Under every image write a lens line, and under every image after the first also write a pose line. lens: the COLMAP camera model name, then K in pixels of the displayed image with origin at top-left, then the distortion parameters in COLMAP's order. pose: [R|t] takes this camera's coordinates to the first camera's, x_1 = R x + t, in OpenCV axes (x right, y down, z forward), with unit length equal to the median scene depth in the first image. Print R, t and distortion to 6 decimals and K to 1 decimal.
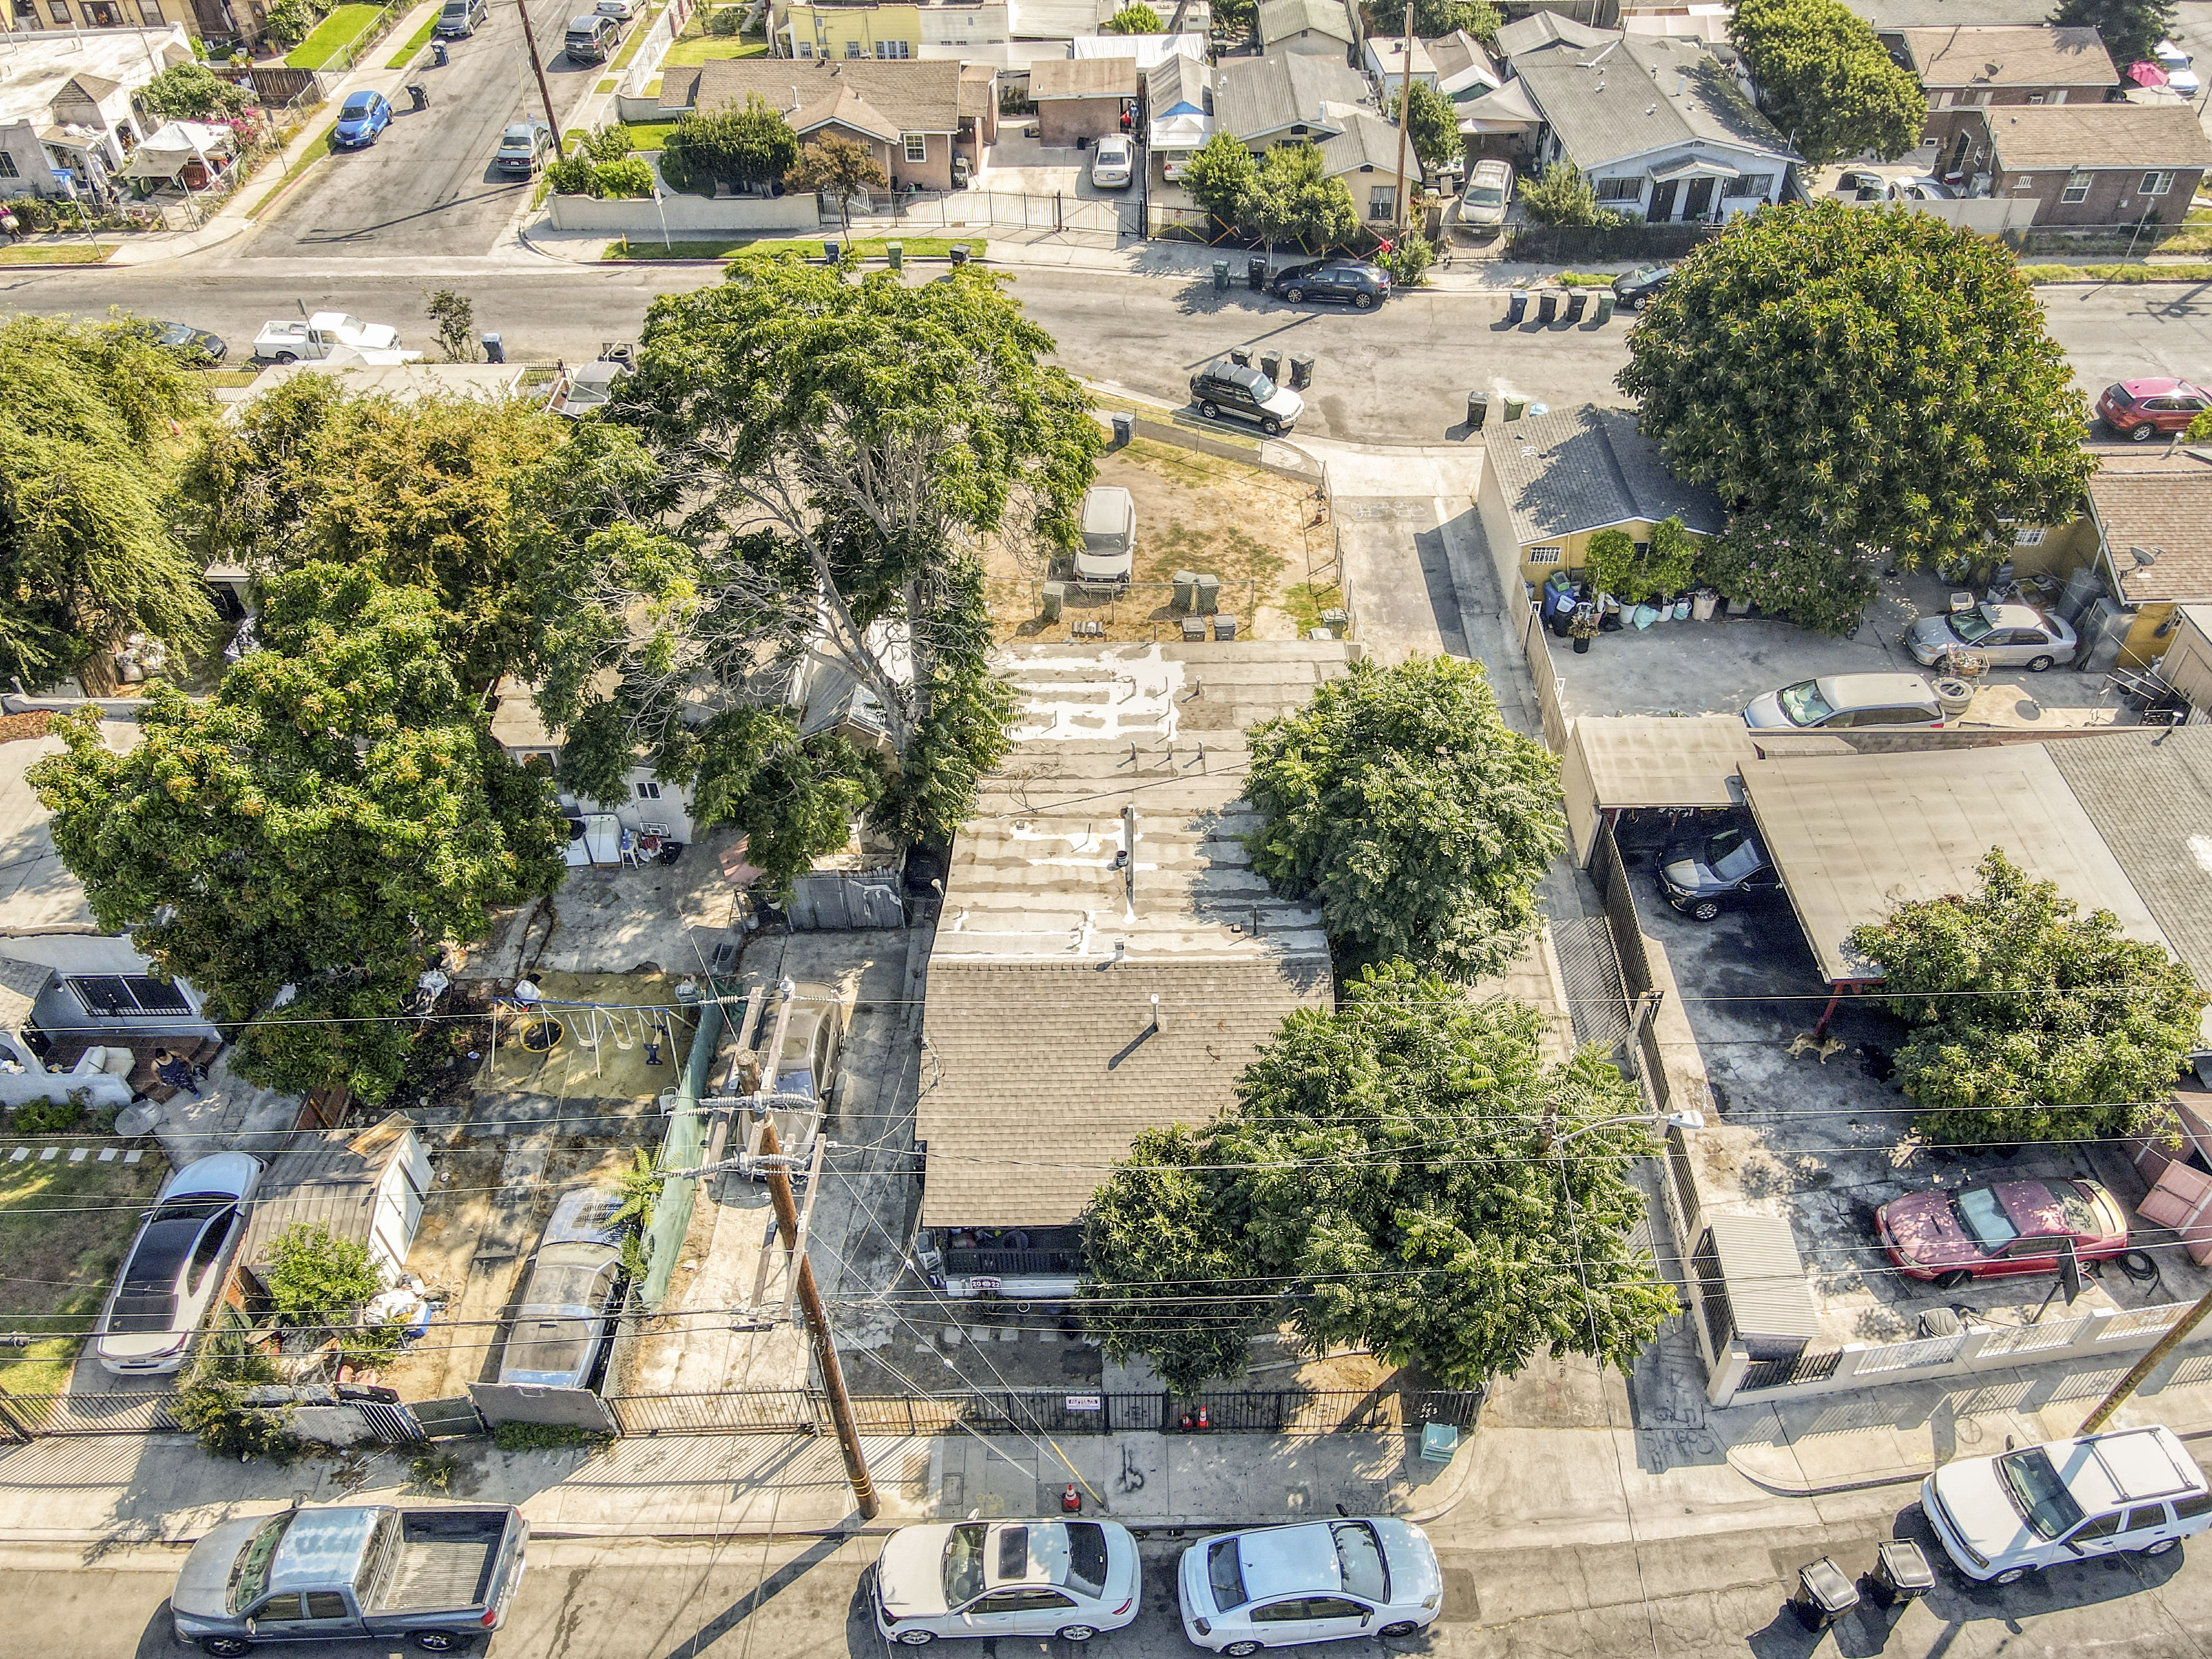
lens RADIAL K [[1552.1, 0, 1111.2], [0, 1552.1, 832.1], [0, 0, 1]] dist [0.023764, 0.001296]
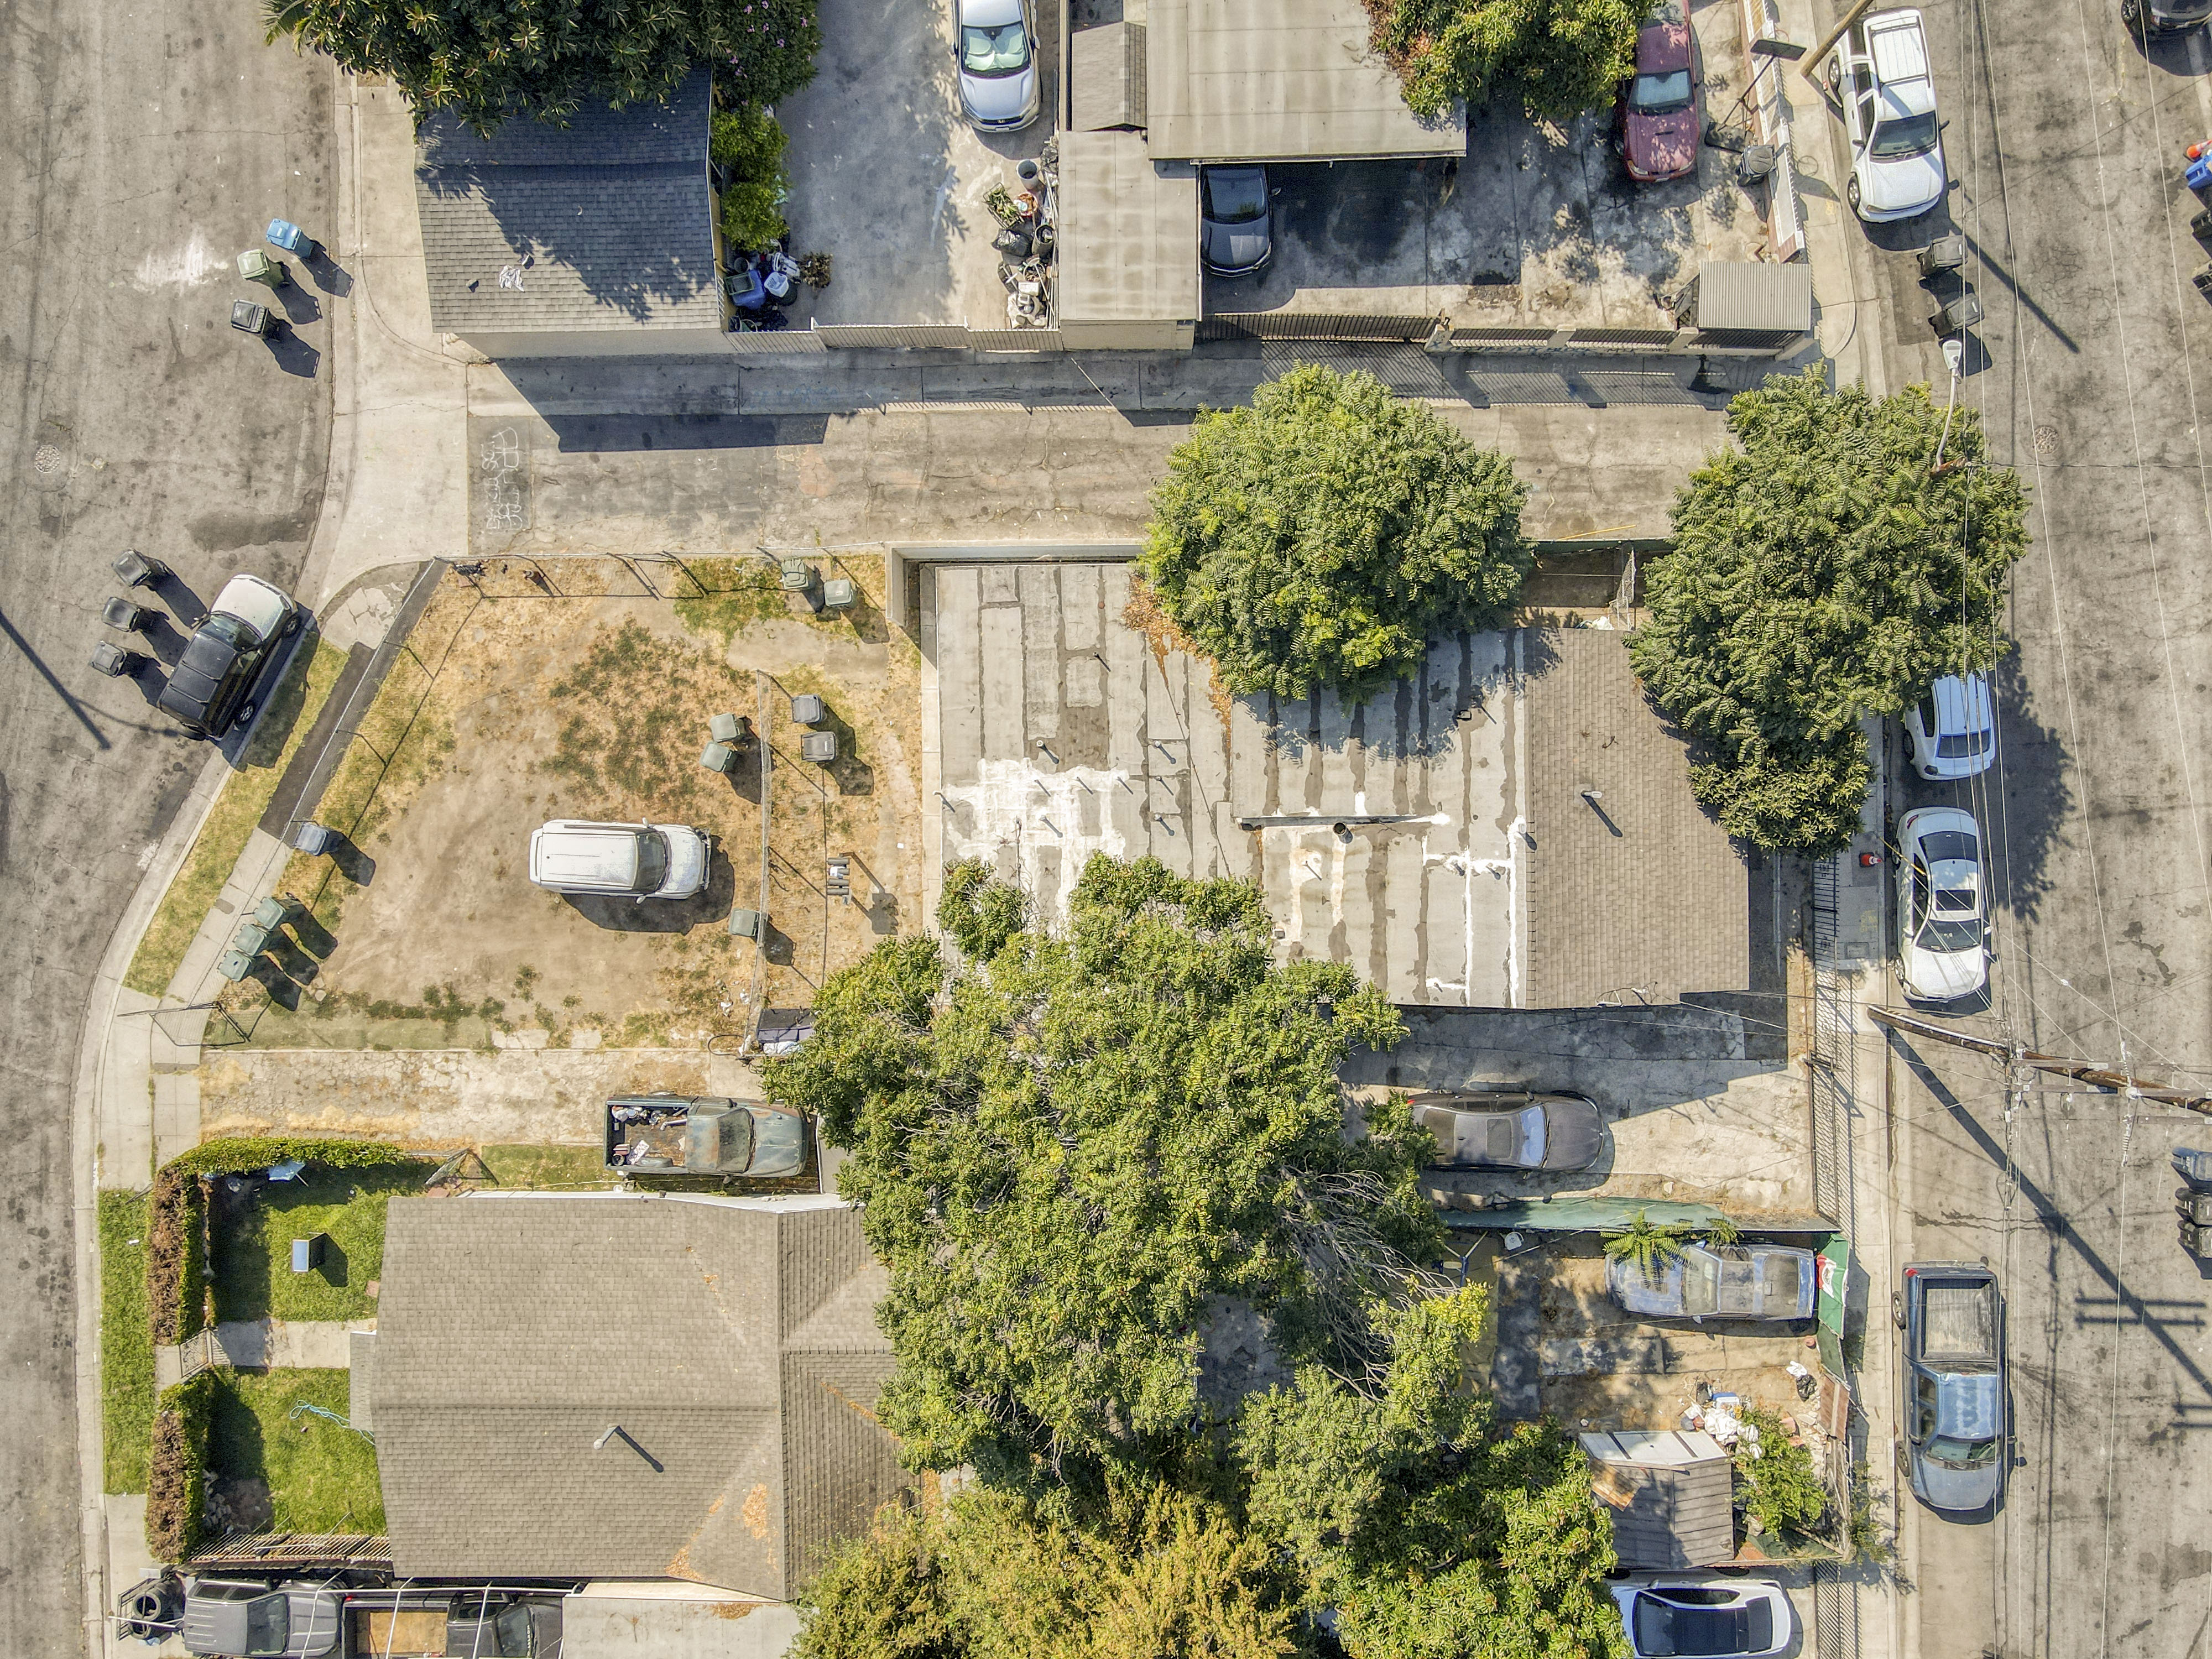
lens RADIAL K [[1552.1, 0, 1108.1], [0, 1552.1, 833.8], [0, 0, 1]] dist [0.023764, 0.001296]
pose [[-0.016022, -0.999859, 0.004995, 0.000372], [0.724463, -0.008166, 0.689266, -0.812791], [-0.689128, 0.014662, 0.724492, 0.414033]]
